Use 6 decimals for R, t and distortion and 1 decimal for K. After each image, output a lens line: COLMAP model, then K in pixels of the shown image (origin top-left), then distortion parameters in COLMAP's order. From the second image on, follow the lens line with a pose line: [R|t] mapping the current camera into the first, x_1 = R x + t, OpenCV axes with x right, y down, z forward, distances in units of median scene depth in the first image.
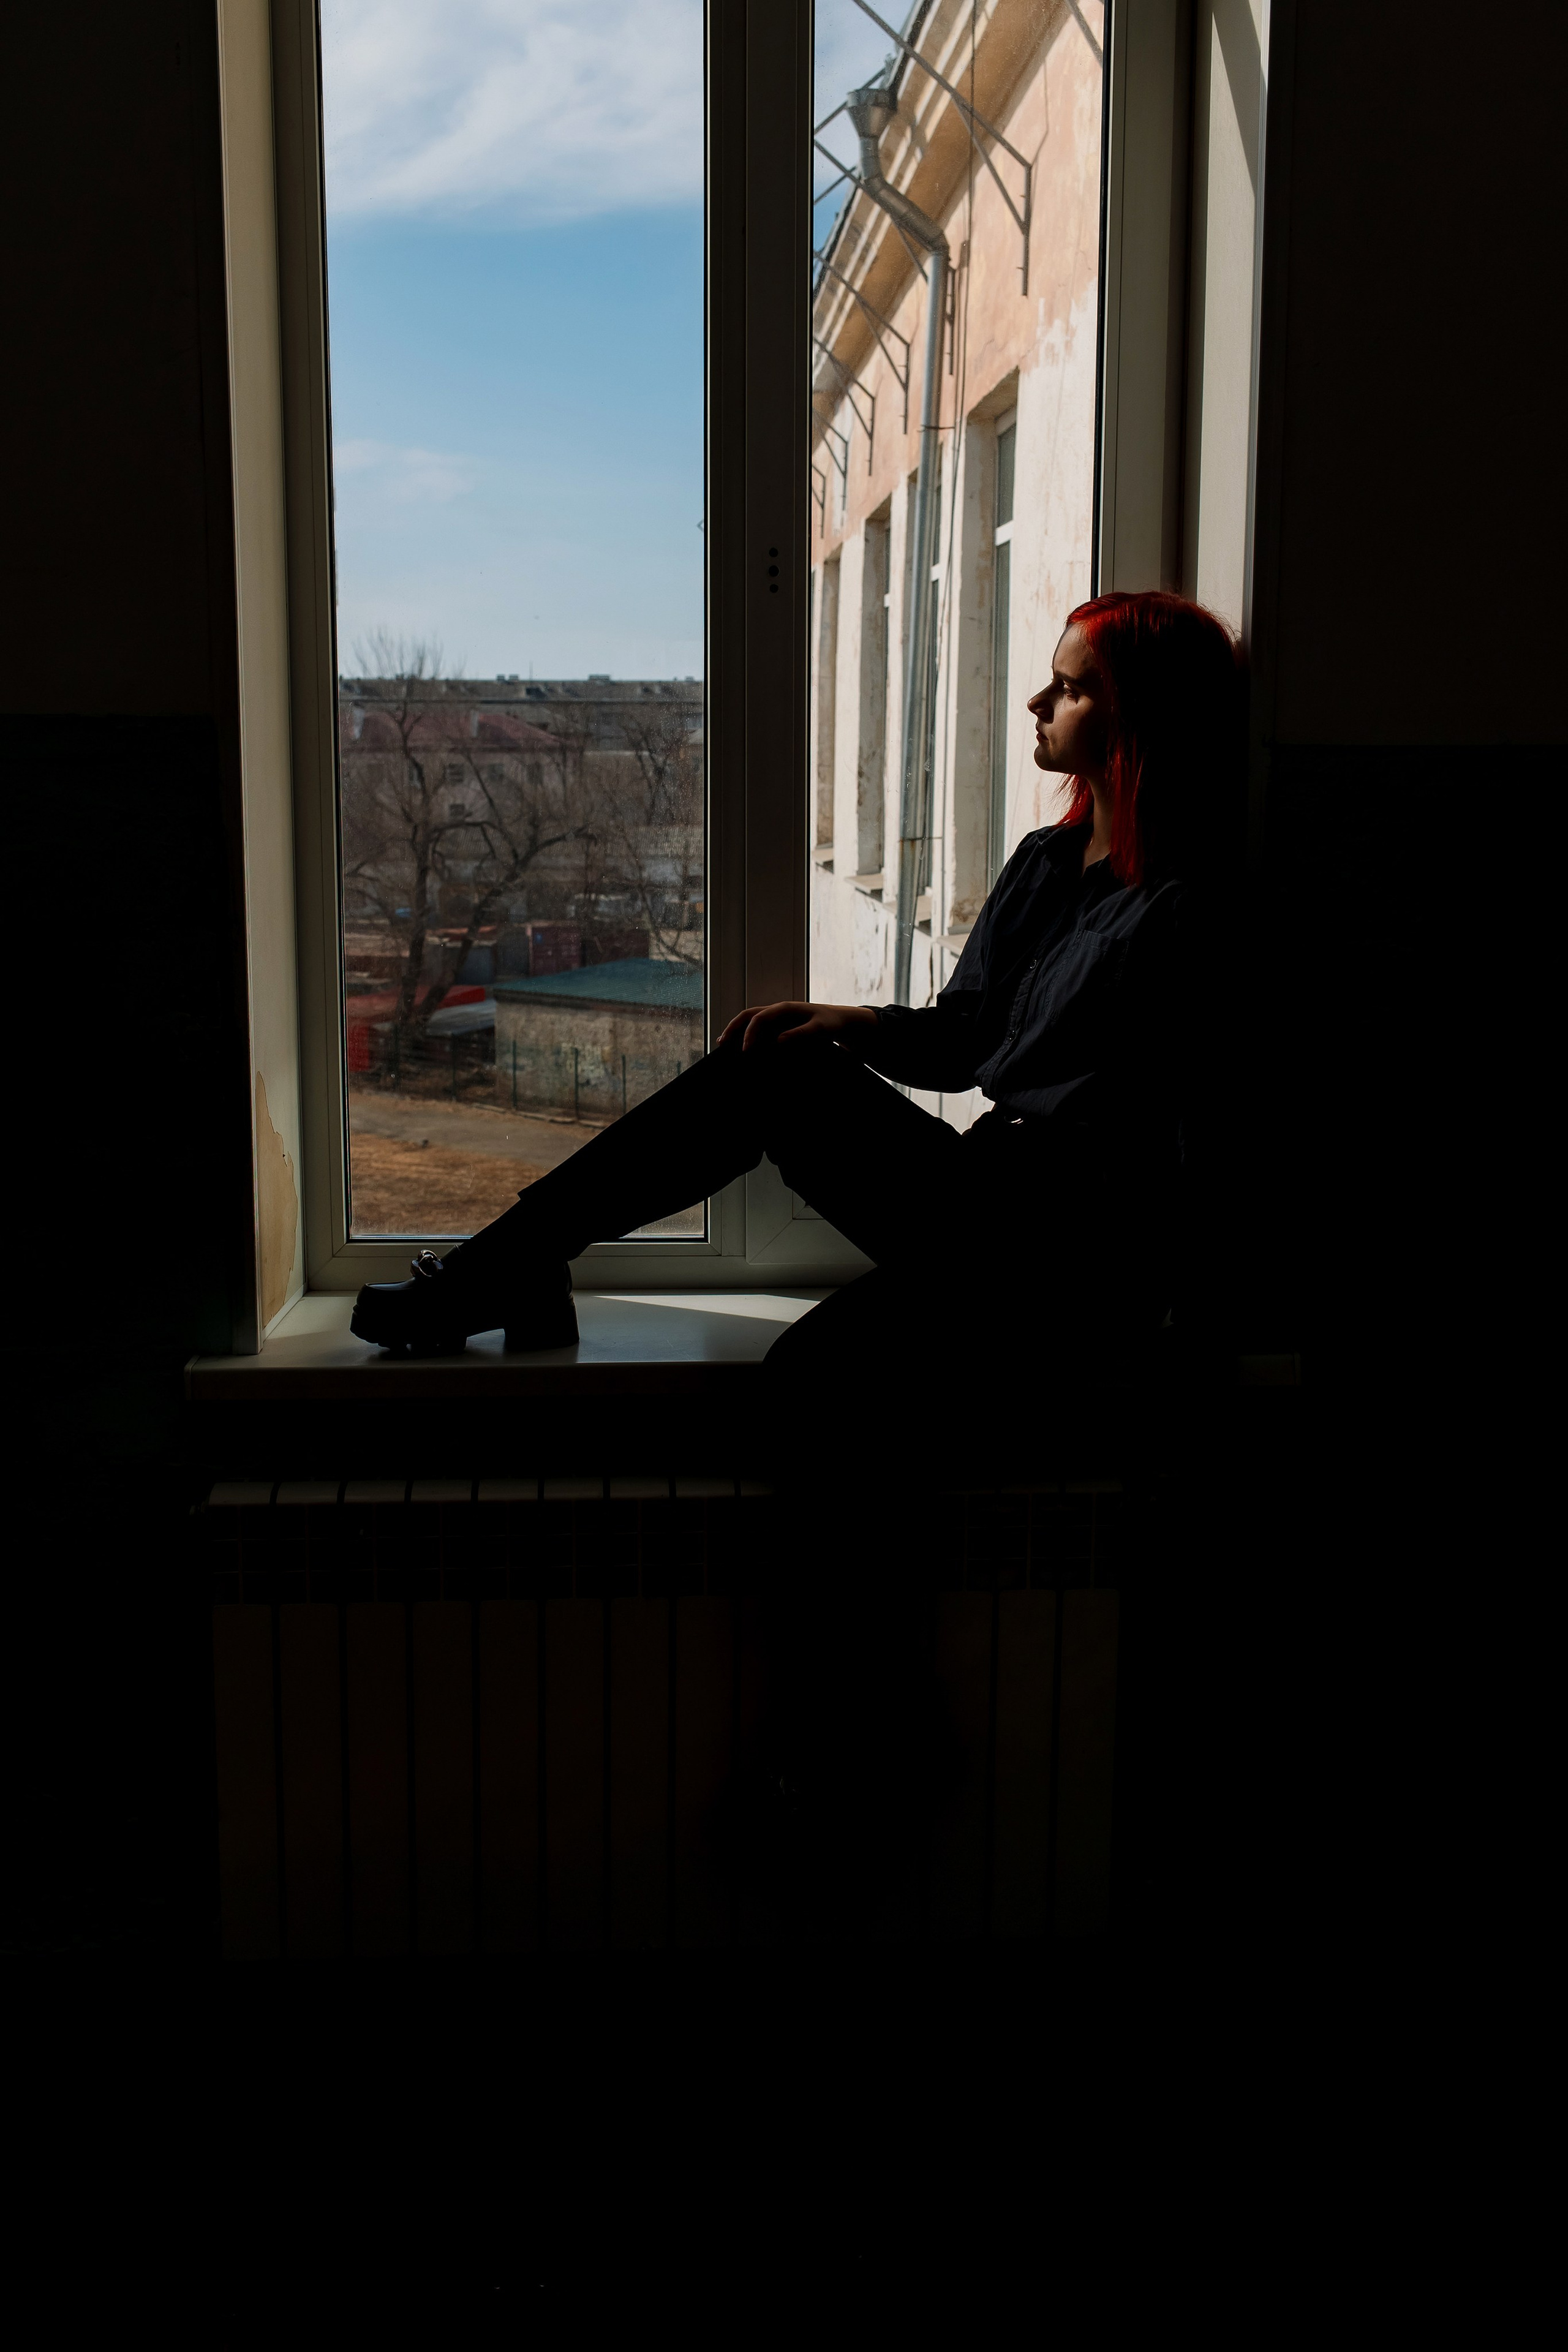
lens RADIAL K [[2400.2, 0, 784.0], [0, 2400.2, 1176.0], [0, 0, 1]] dist [0.004640, -0.008463]
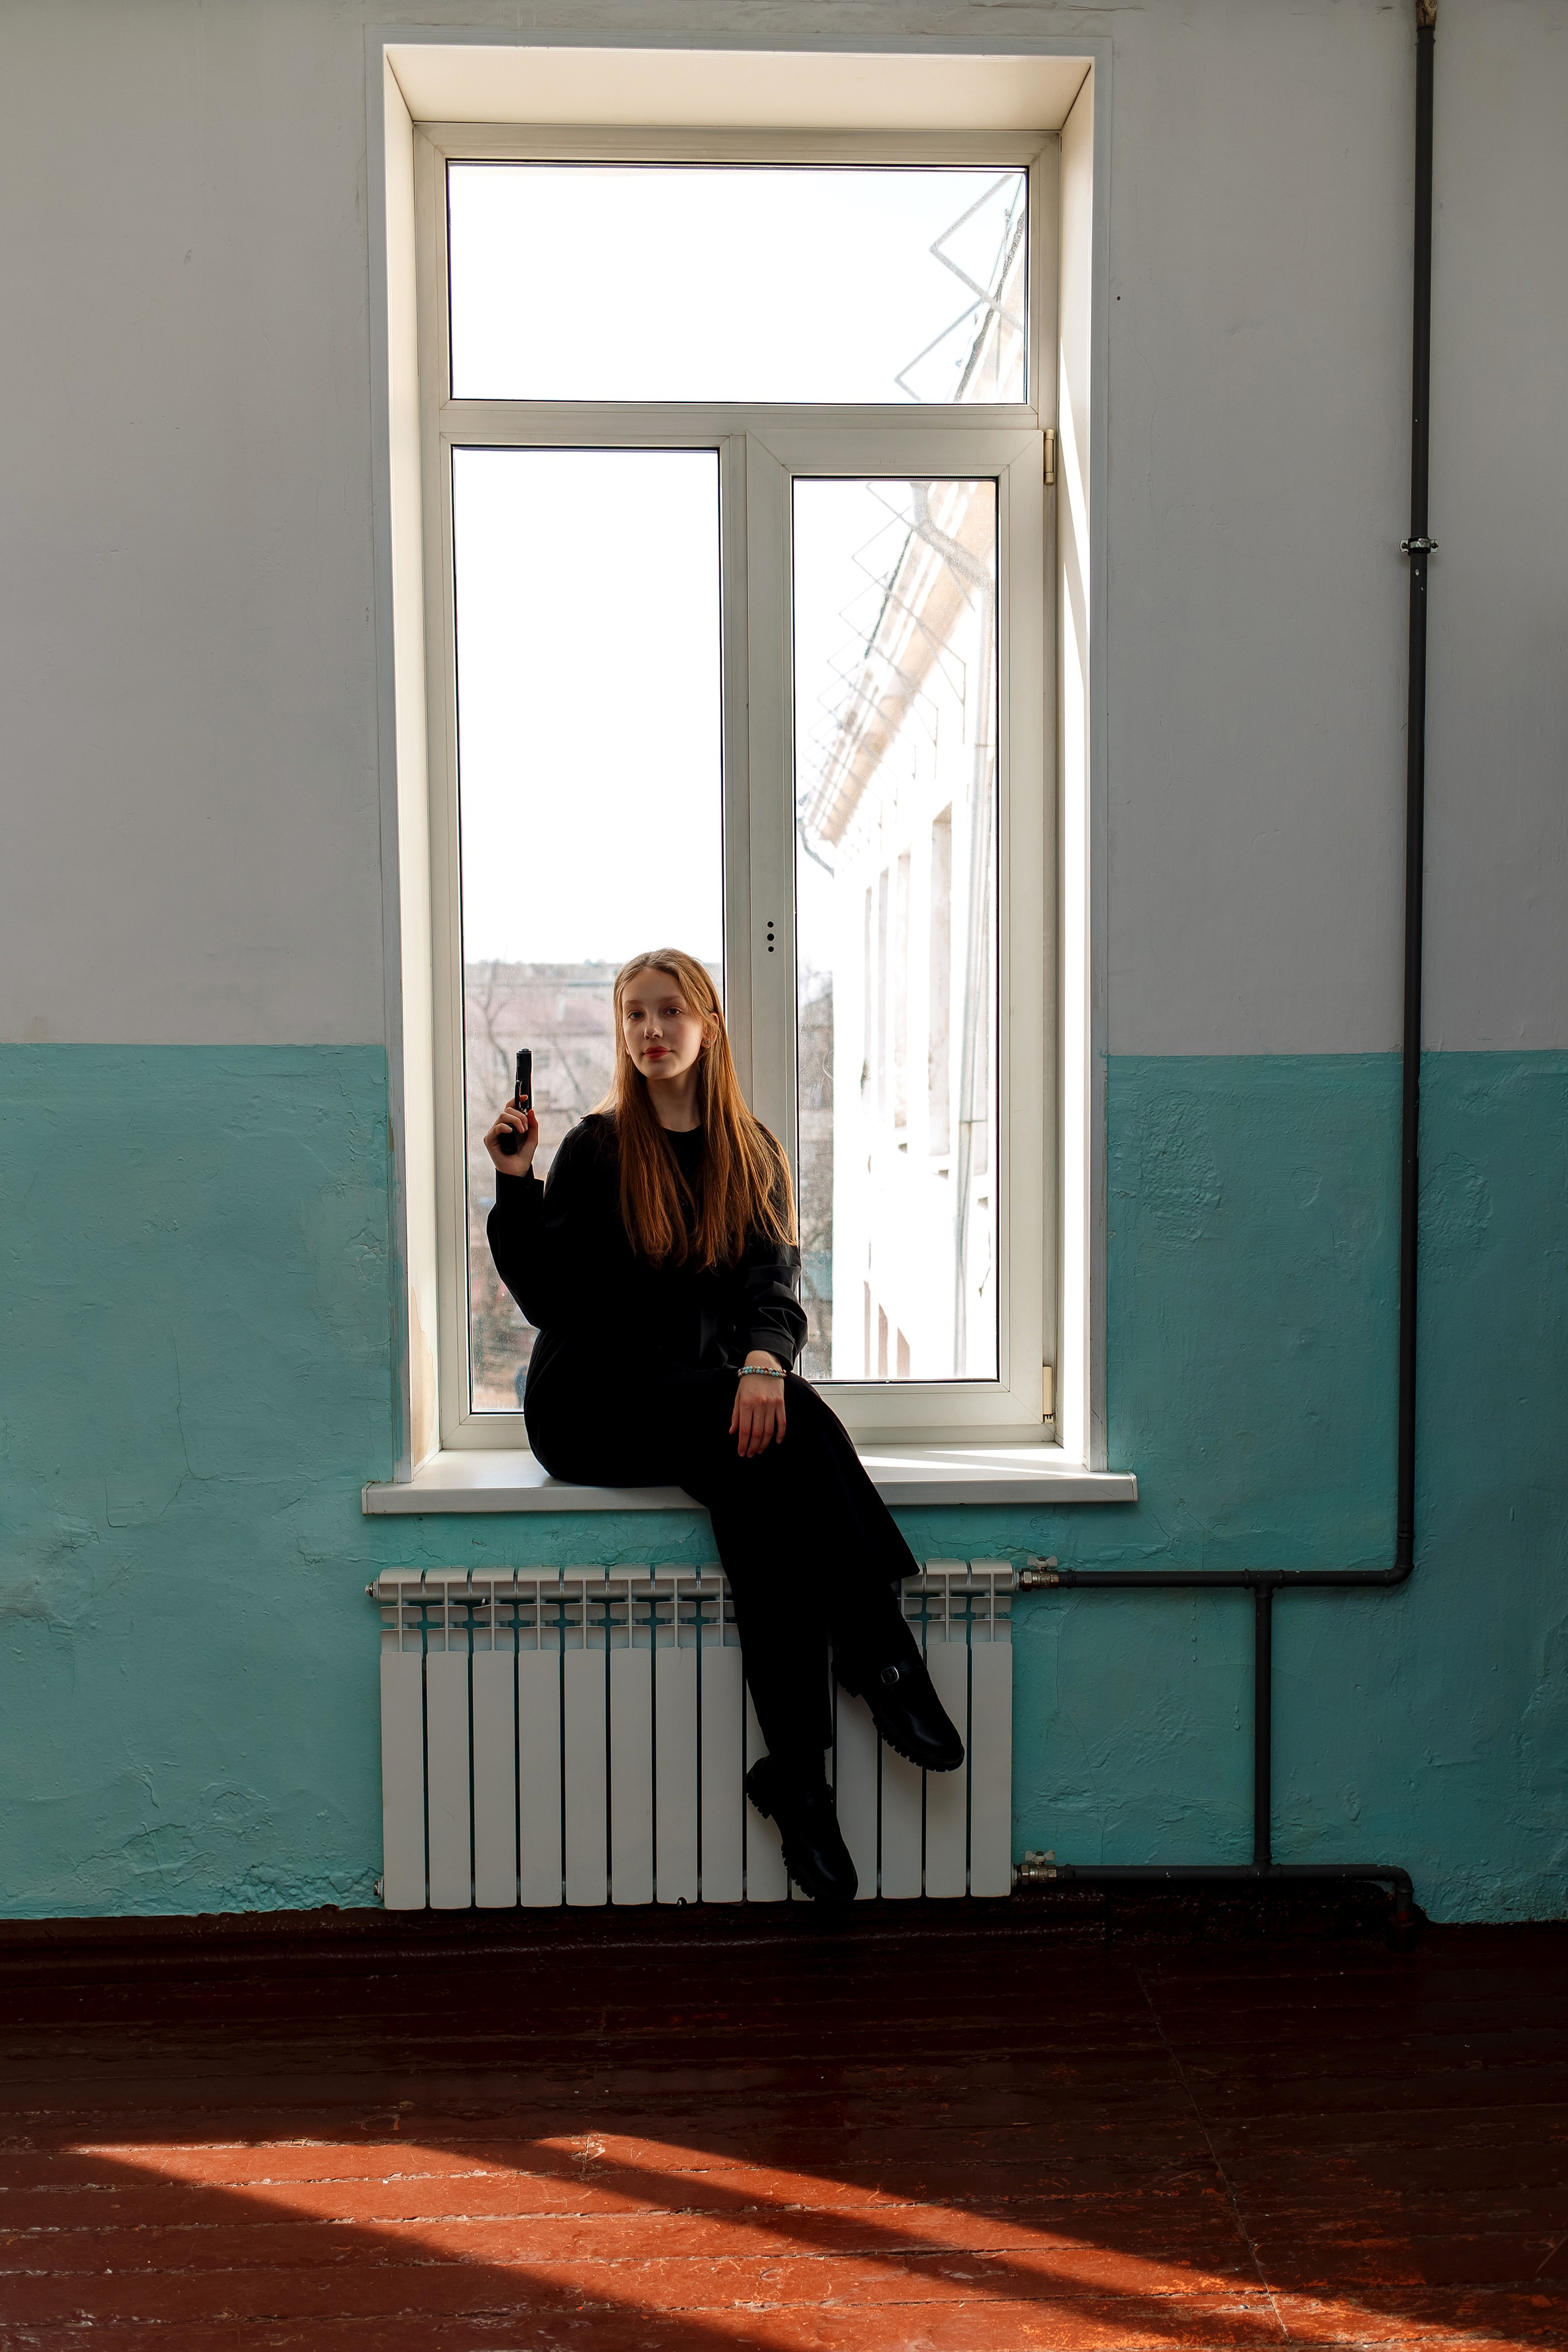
lens RADIAL K [[2487.1, 0, 776.7], [0, 2487.1, 1259.7], [0, 0, 1]] dist [-0.004244, 0.014503]
pose [[0.999126, -0.008574, -0.040902, 0.009897], [0.005098, 0.996424, -0.084342, 0.010926], [0.041479, 0.084059, 0.995597, -0.077921]]
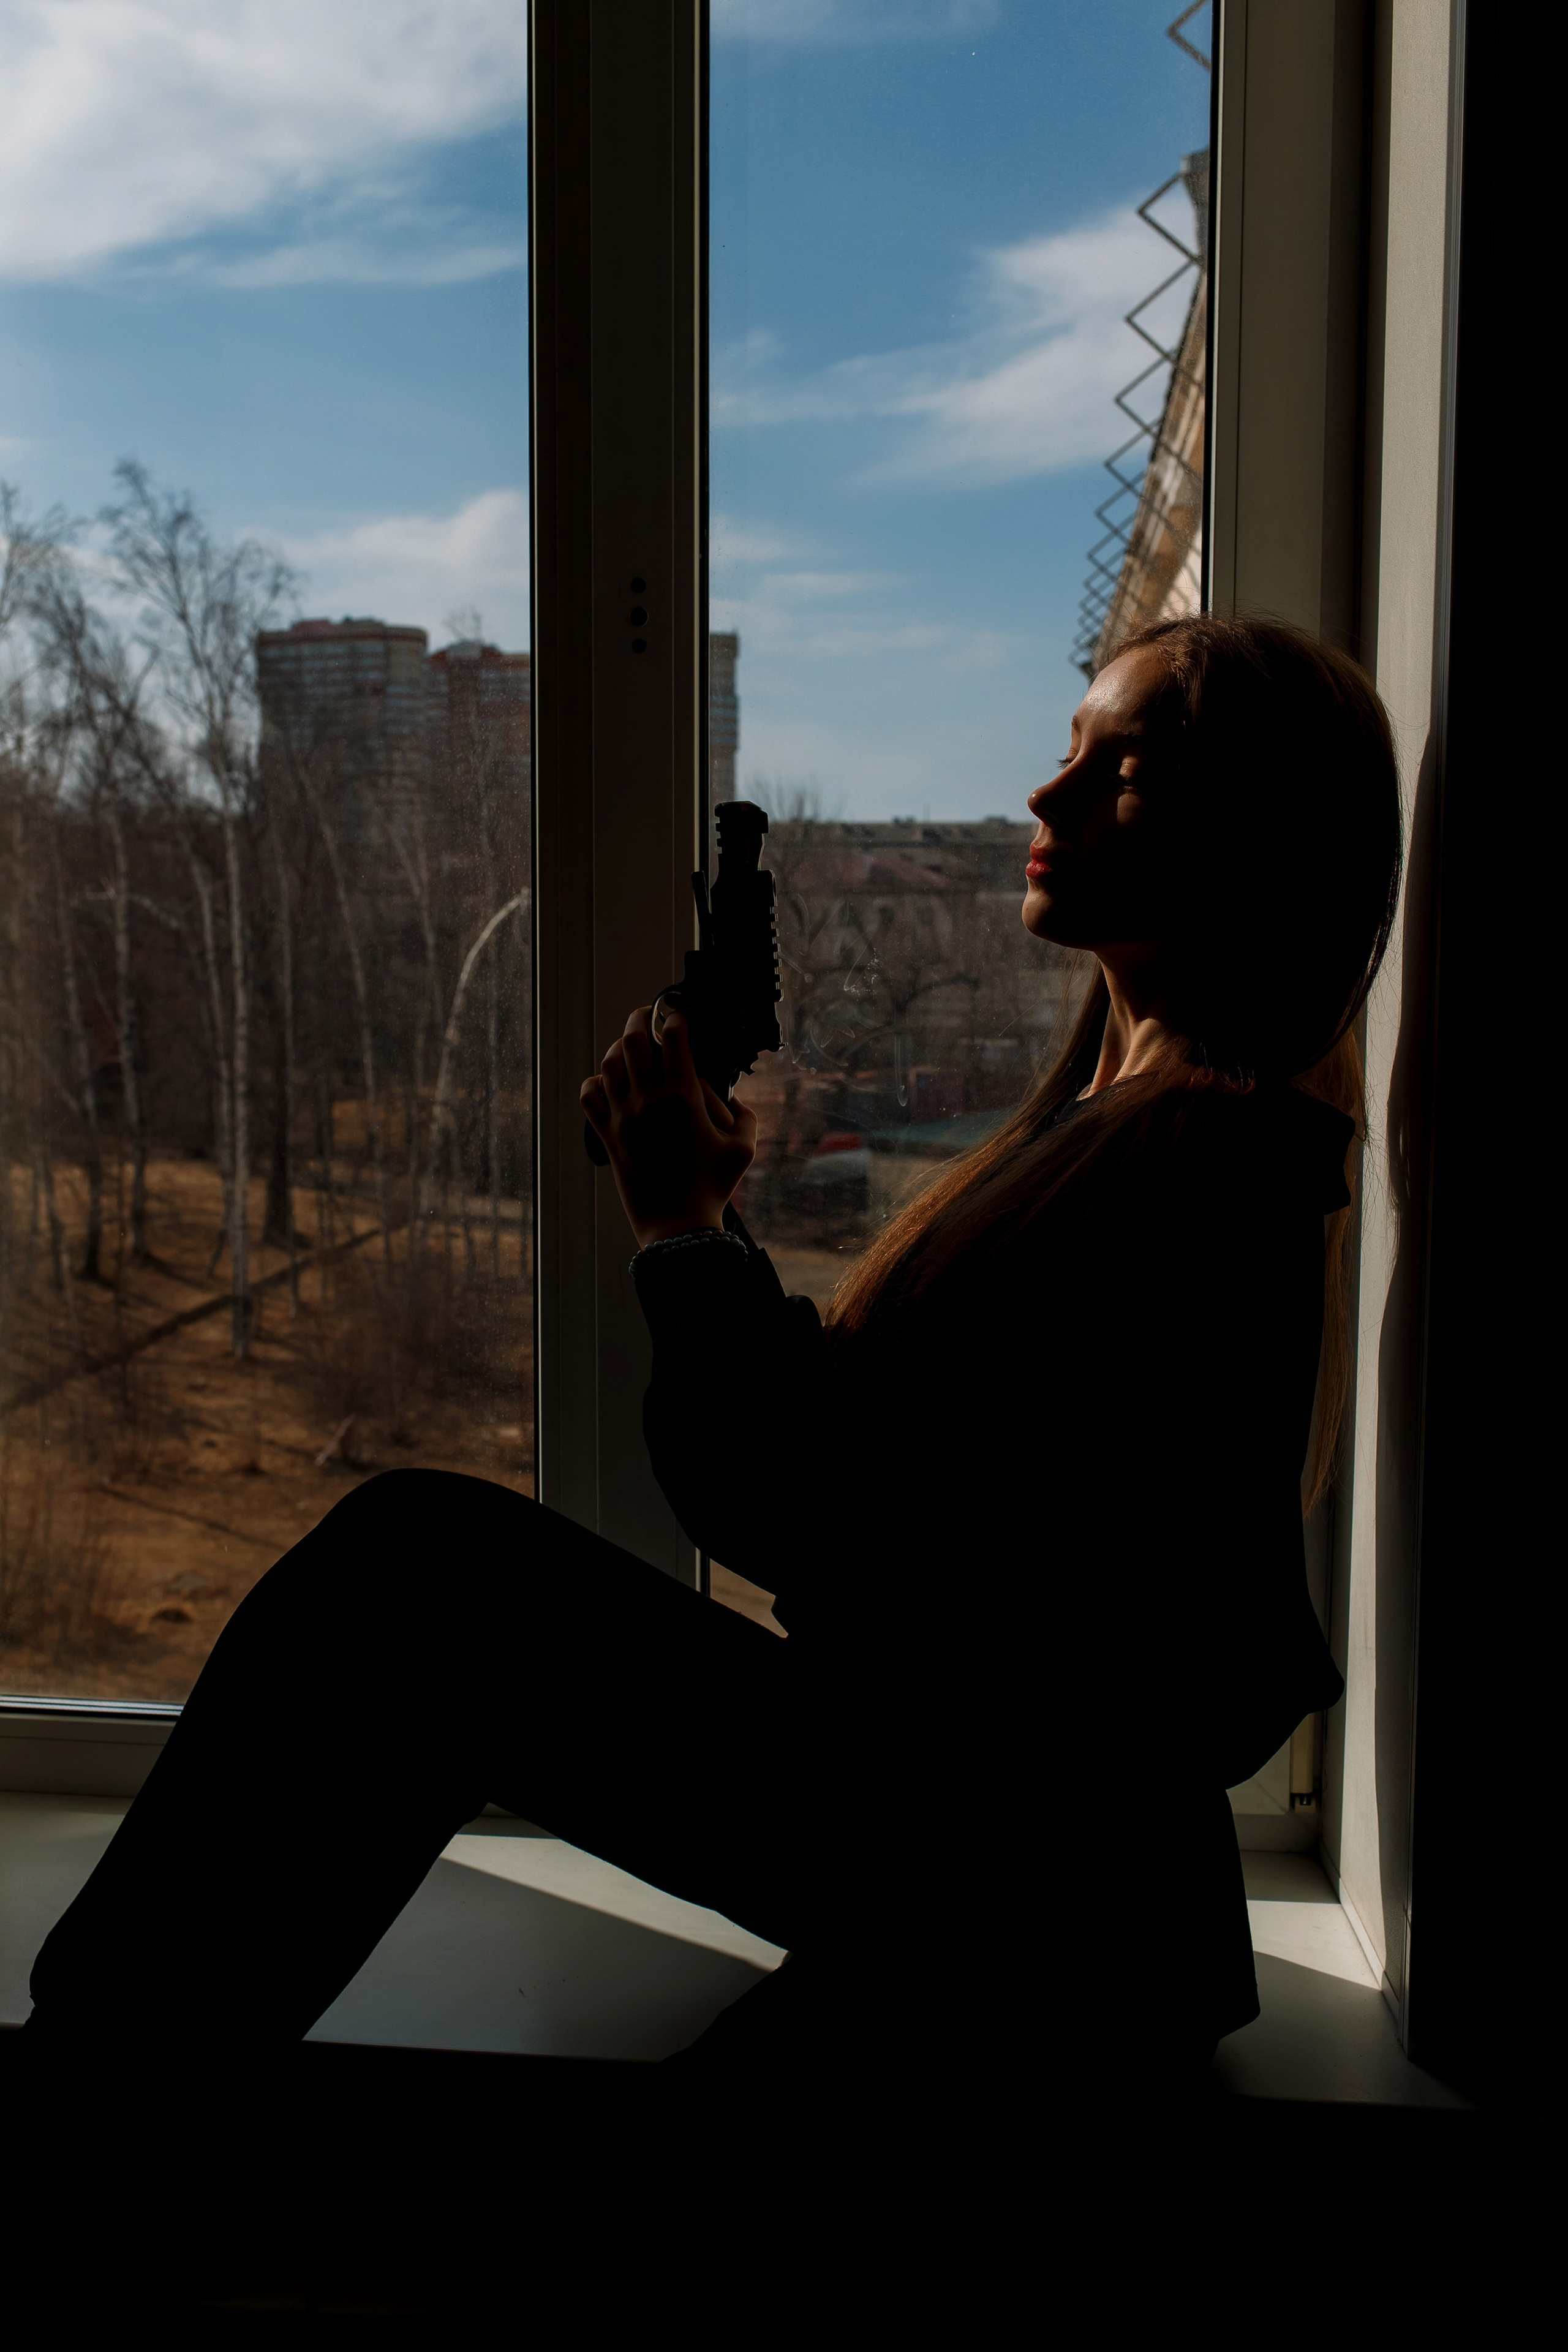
lens RADIAL K [[2485.8, 0, 784.0], [0, 2485.8, 1176.0], [0, 0, 1]] dist [-0.002540, 0.008484]
pose [[0.987774, 0.016220, -0.155046, 0.021456], [-0.025815, 0.997860, -0.060072, -0.013949], [0.153740, 0.063340, 0.986079, 0.071836]]
